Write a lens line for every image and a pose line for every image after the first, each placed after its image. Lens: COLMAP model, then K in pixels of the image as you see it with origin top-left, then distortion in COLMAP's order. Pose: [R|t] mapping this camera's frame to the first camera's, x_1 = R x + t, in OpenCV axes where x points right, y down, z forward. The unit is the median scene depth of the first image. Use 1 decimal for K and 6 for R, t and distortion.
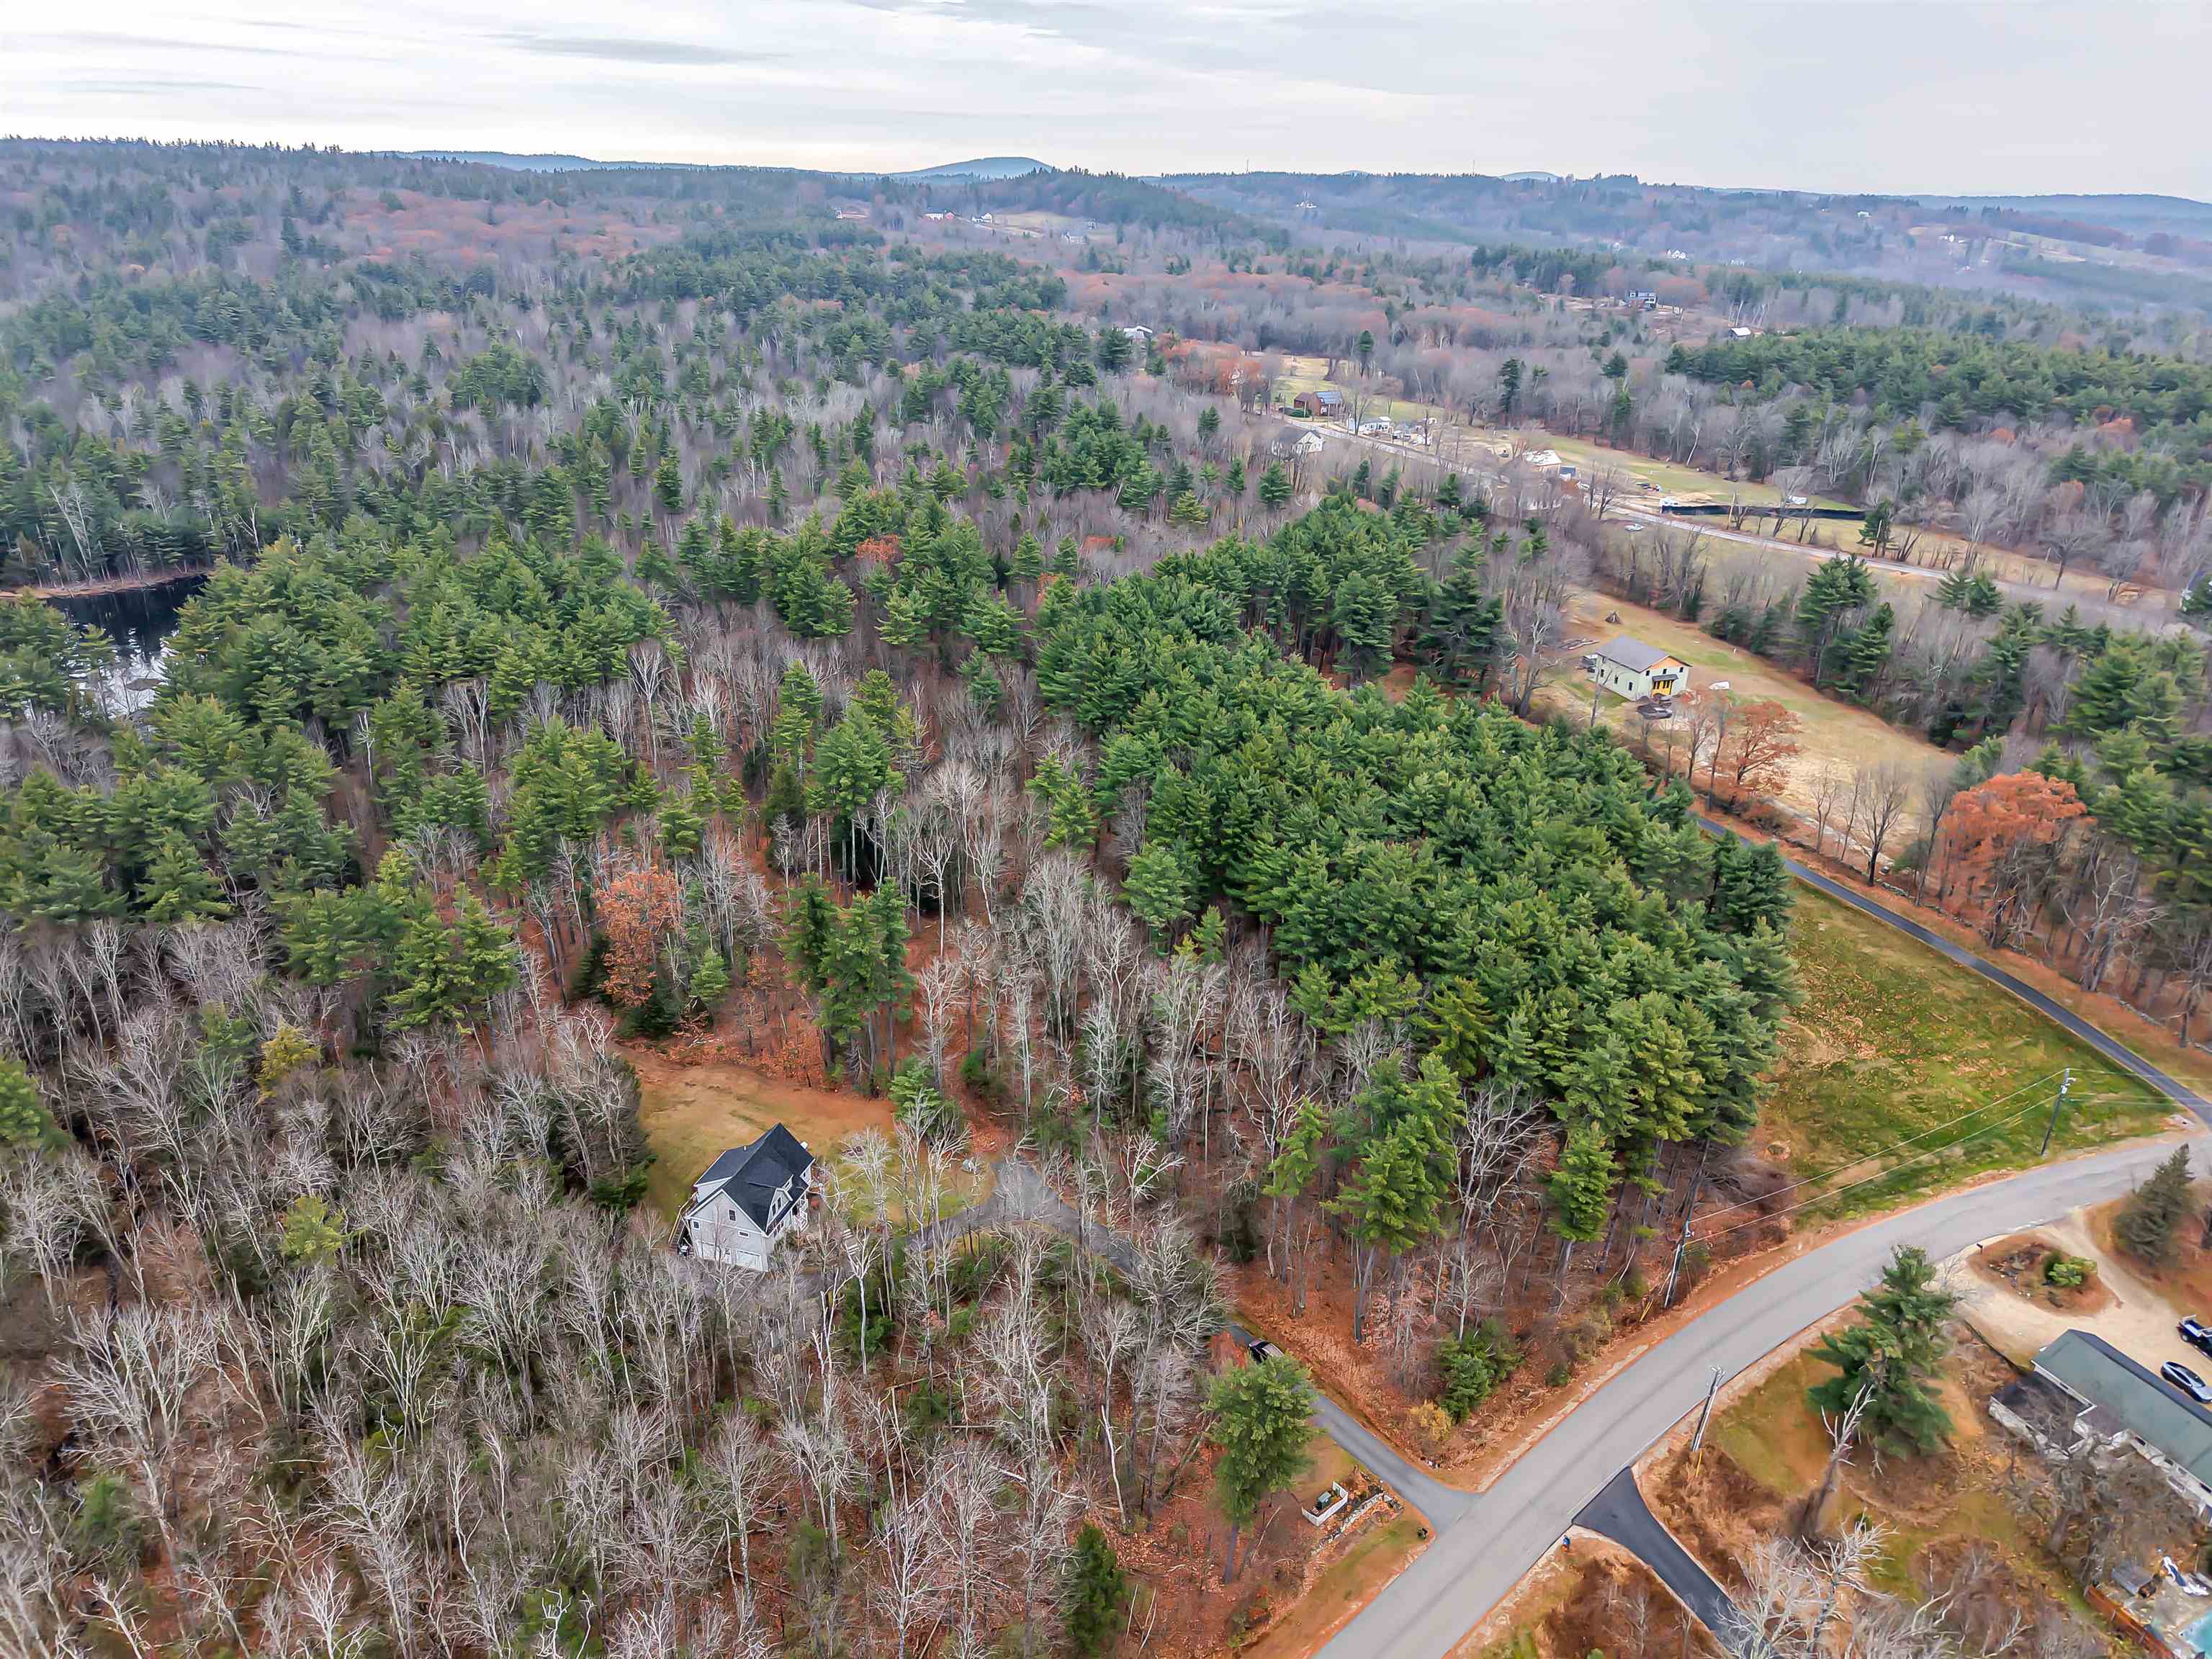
lens RADIAL K [[1464.4, 0, 1097.0], [0, 1464.4, 828.2], [0, 0, 1]] dist [0.035177, -0.016094]
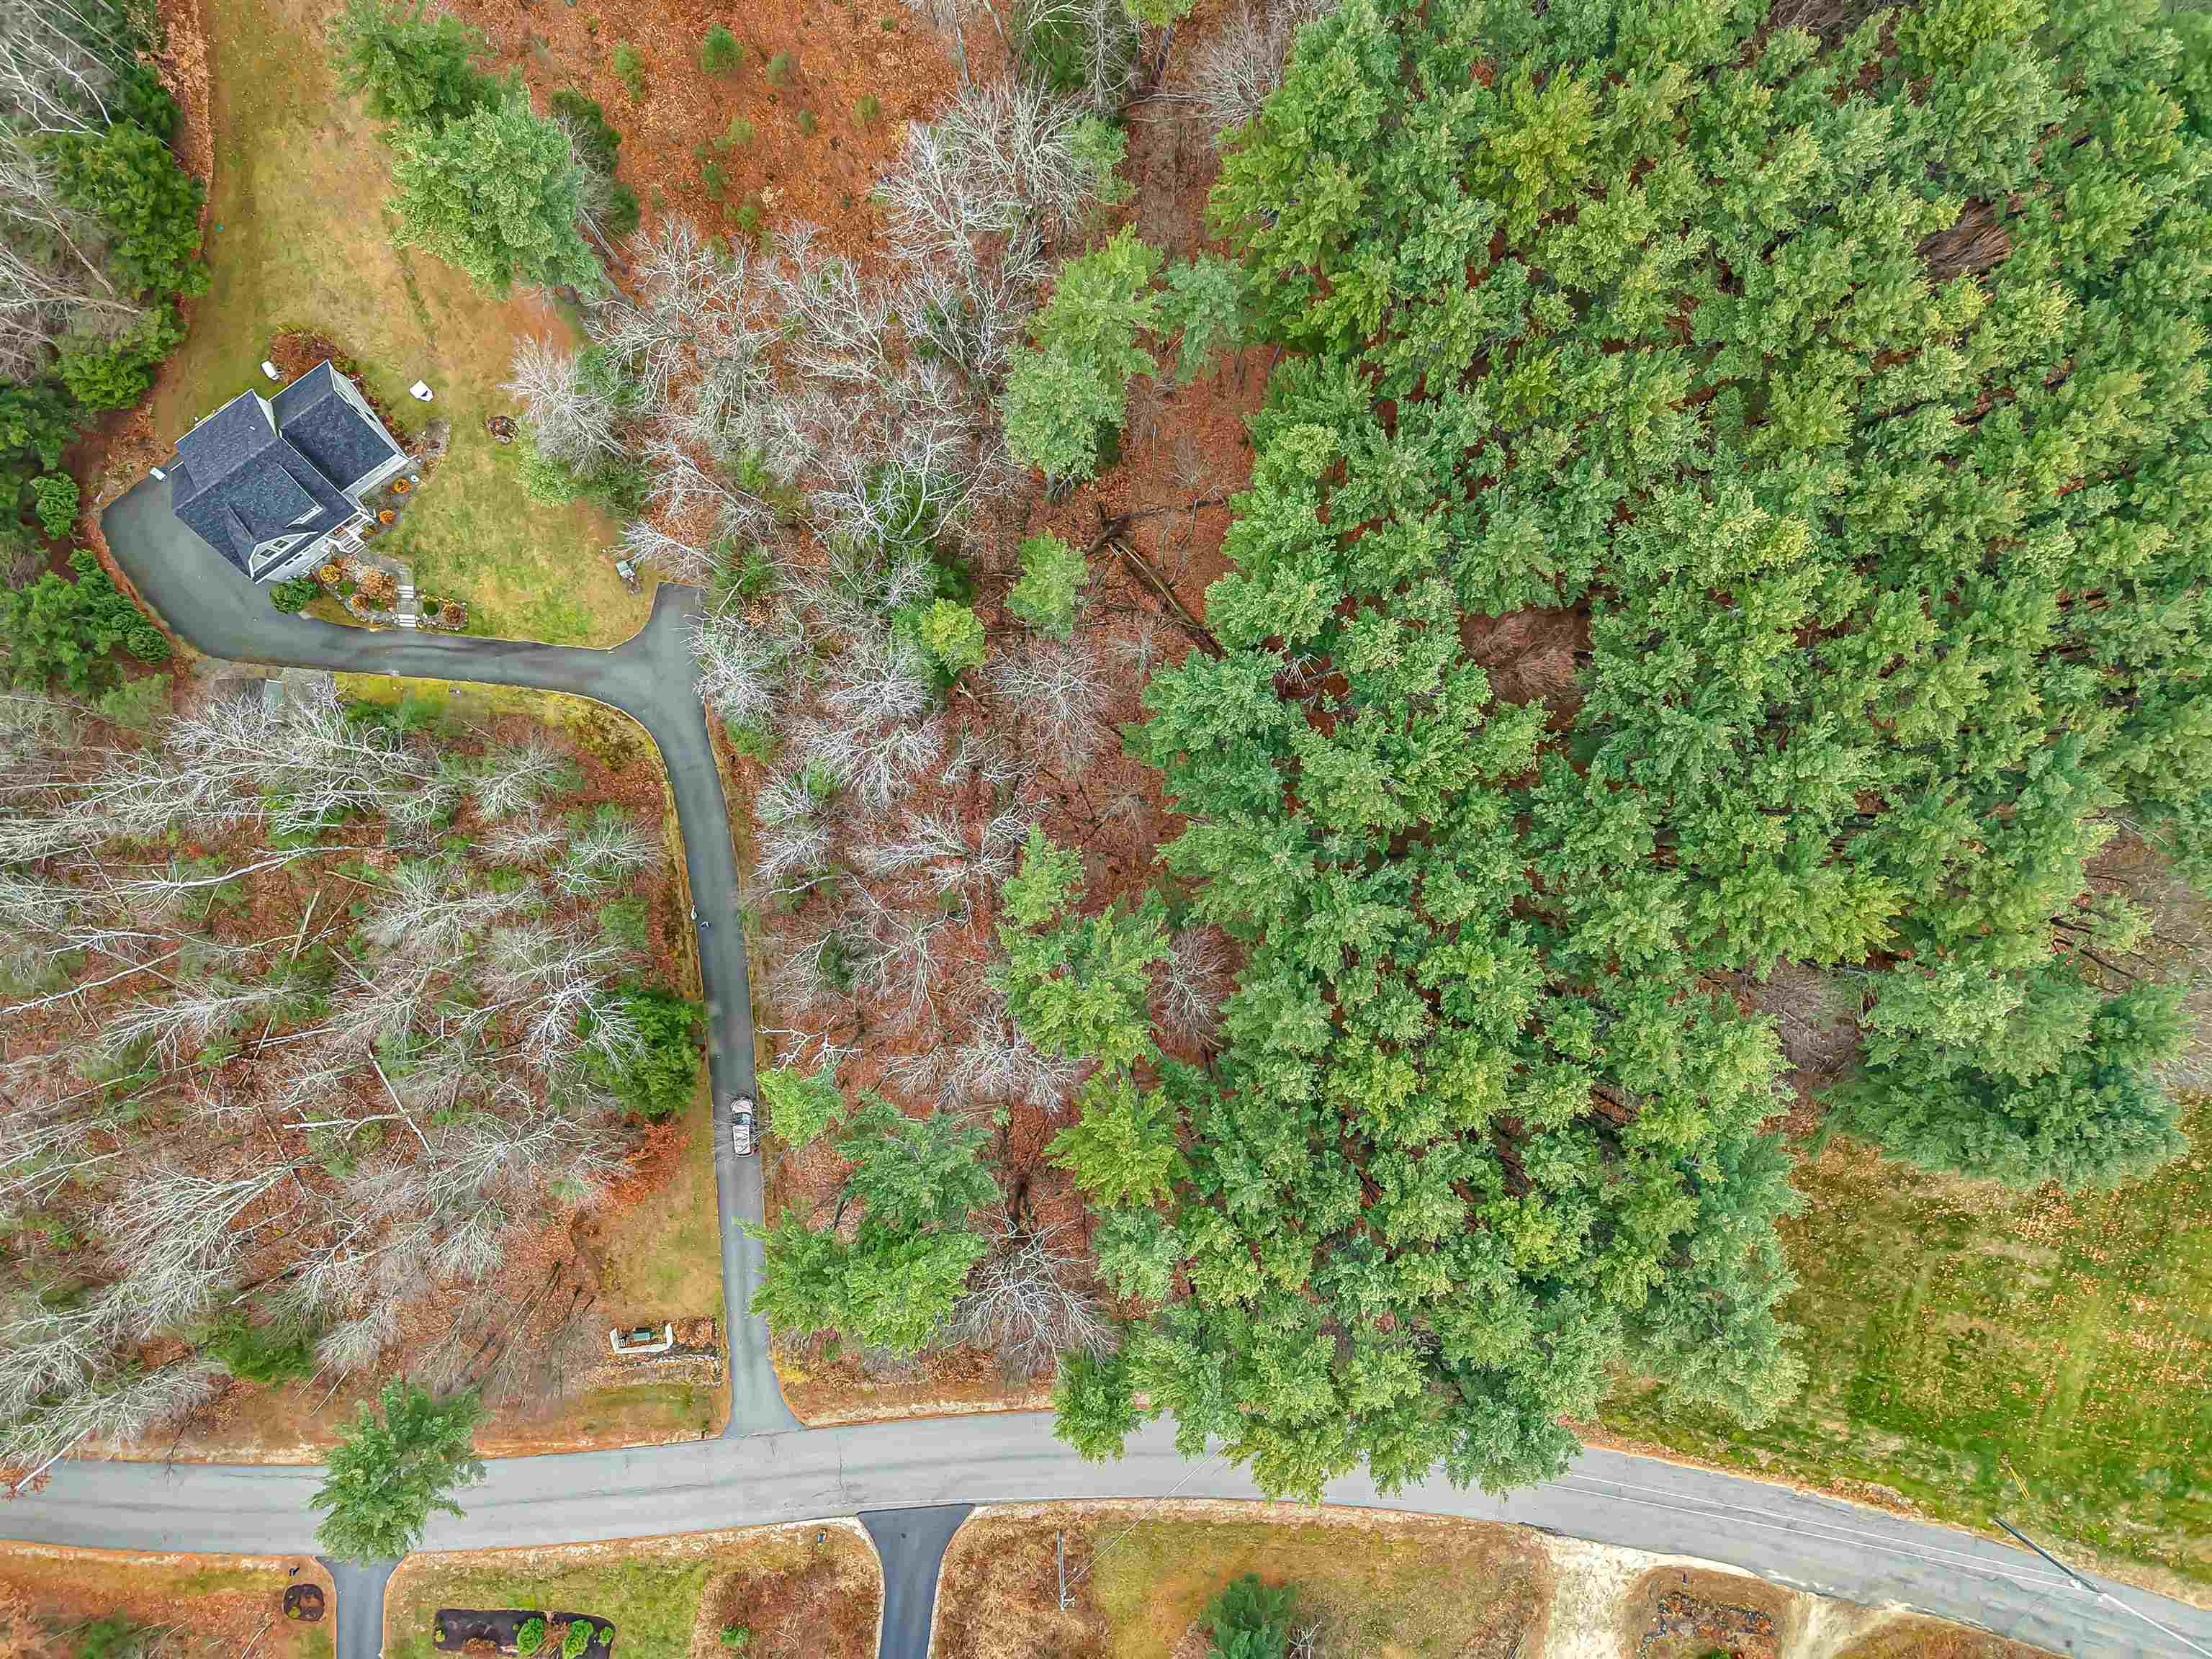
lens RADIAL K [[1464.4, 0, 1104.6], [0, 1464.4, 832.5], [0, 0, 1]] dist [0.035177, -0.016094]
pose [[0.809931, 0.586424, 0.010856, 0.097820], [-0.248848, 0.326814, 0.911739, -0.253152], [0.531118, -0.741147, 0.410627, 0.515641]]
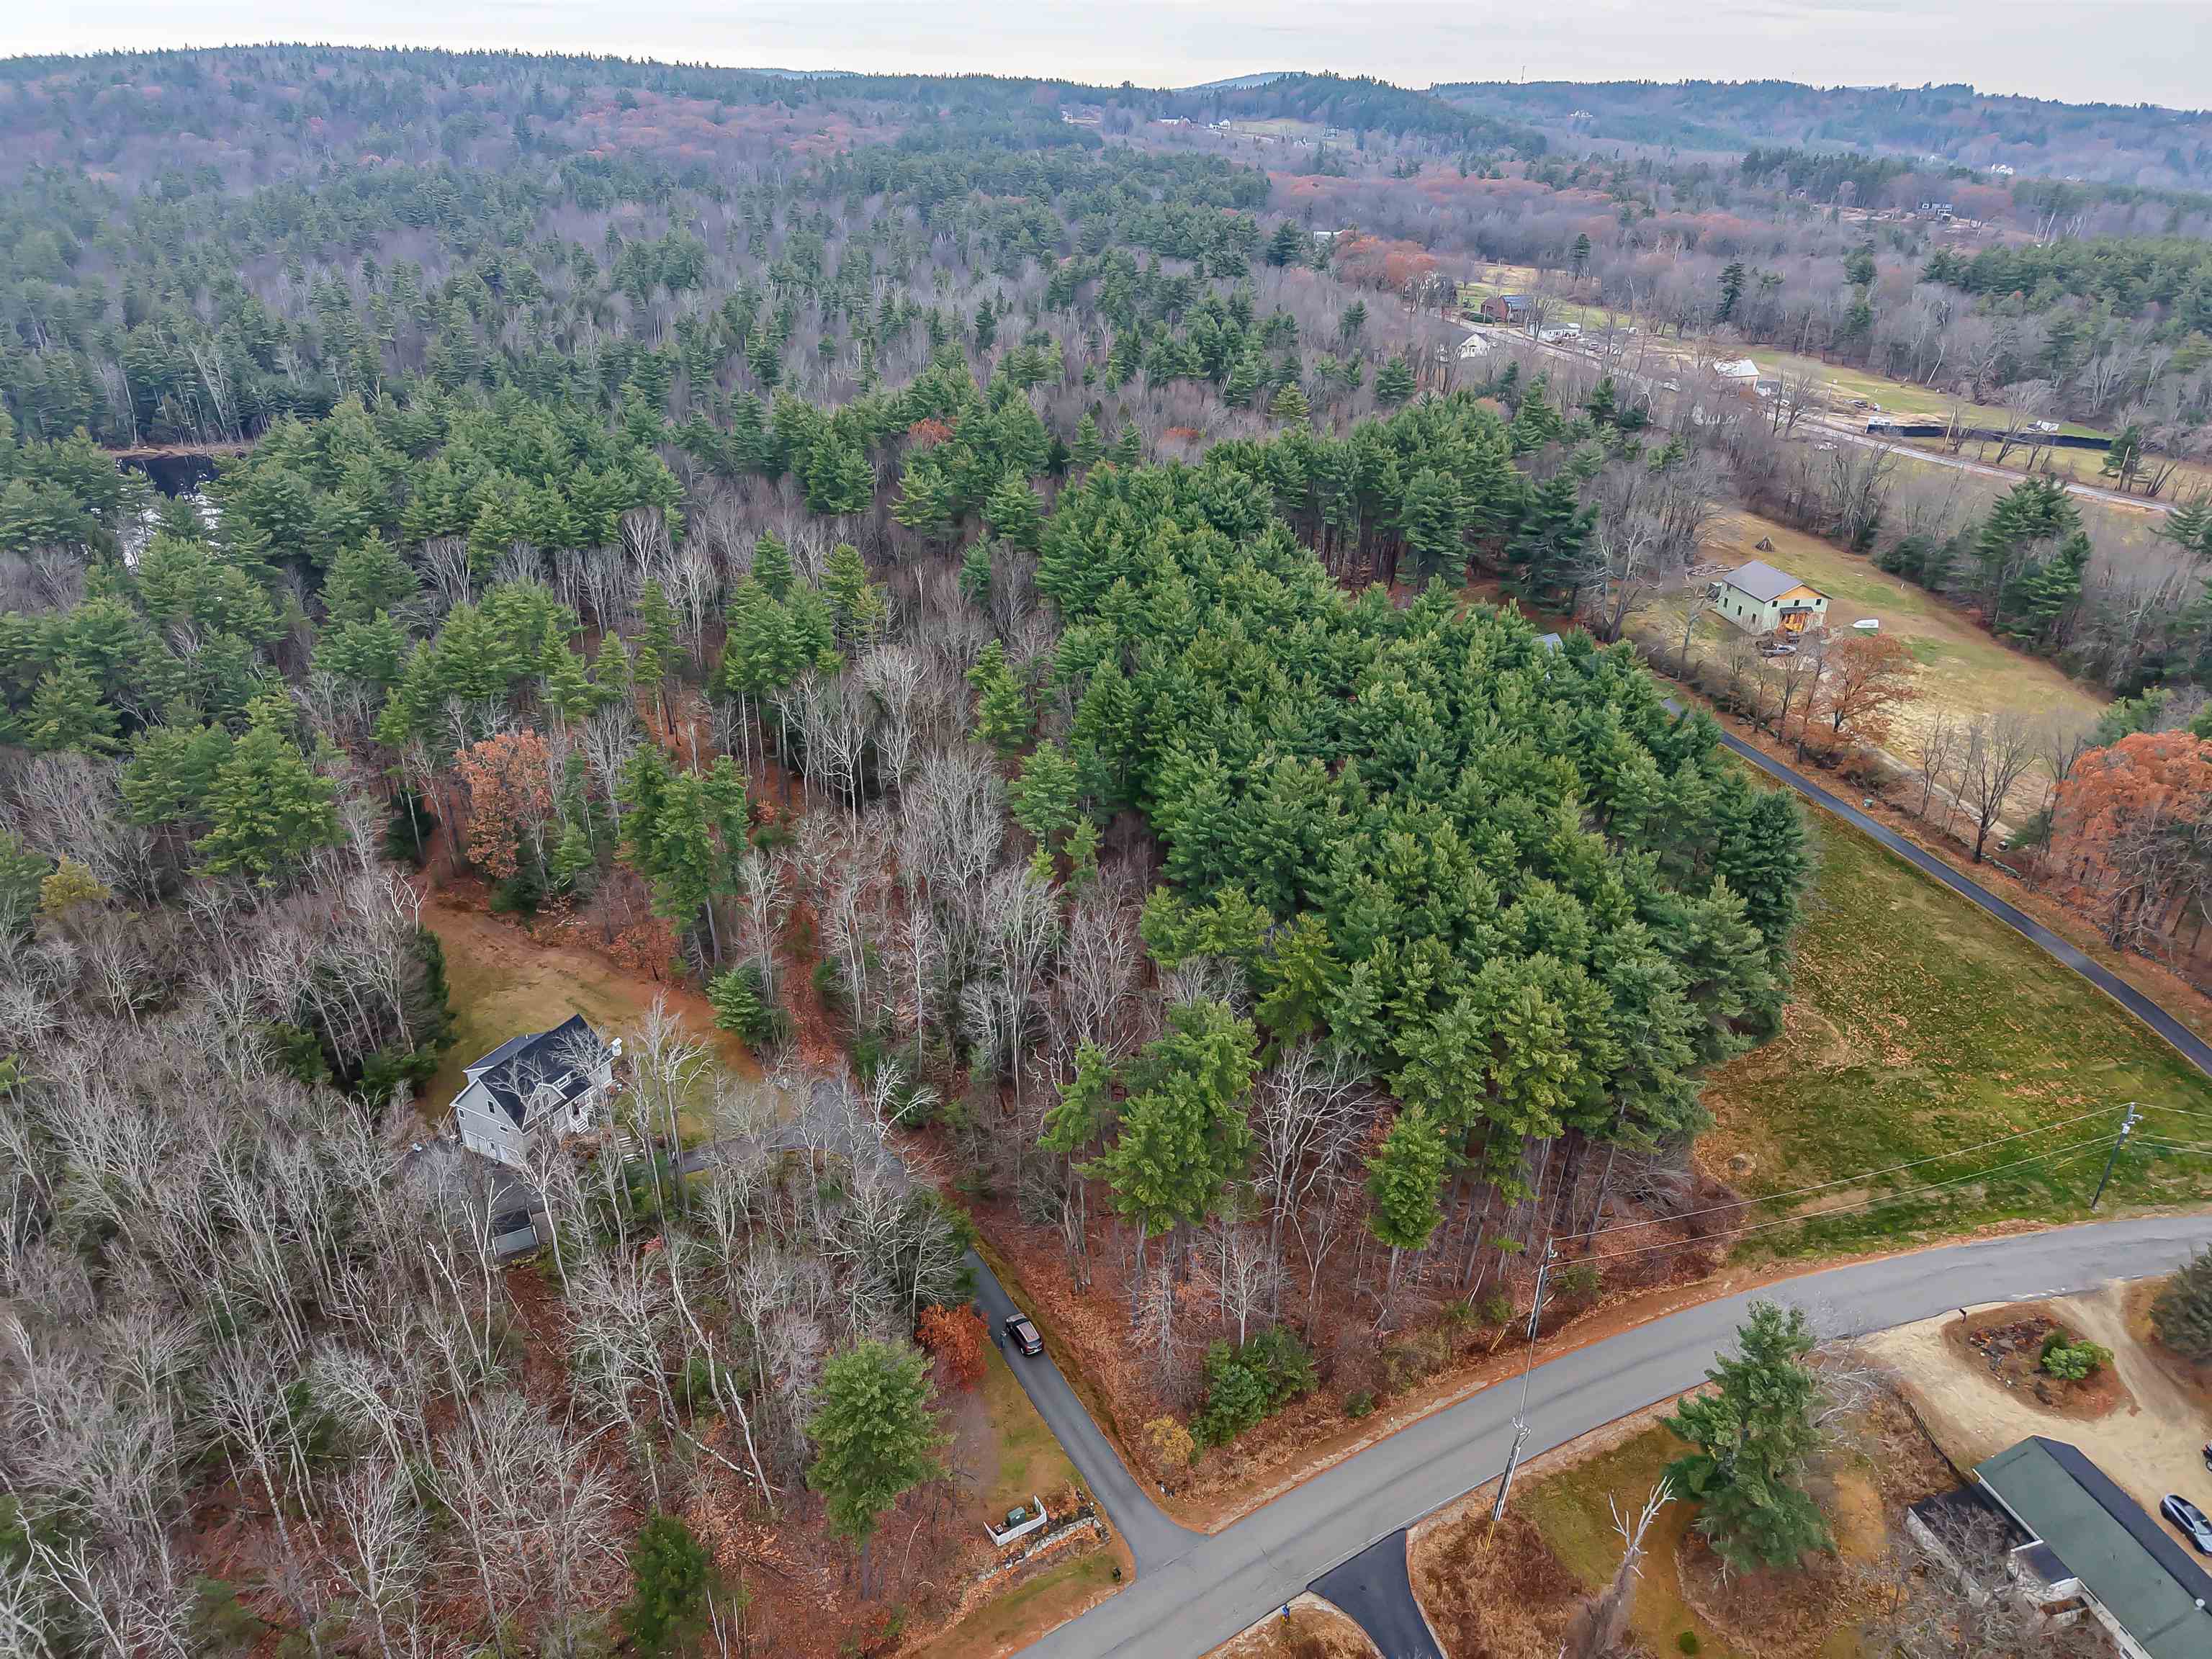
lens RADIAL K [[1464.4, 0, 1098.4], [0, 1464.4, 833.2], [0, 0, 1]] dist [0.035177, -0.016094]
pose [[0.985670, 0.077341, -0.149912, 0.151025], [-0.070109, 0.996133, 0.052948, 0.012215], [0.153427, -0.041679, 0.987281, 0.102956]]
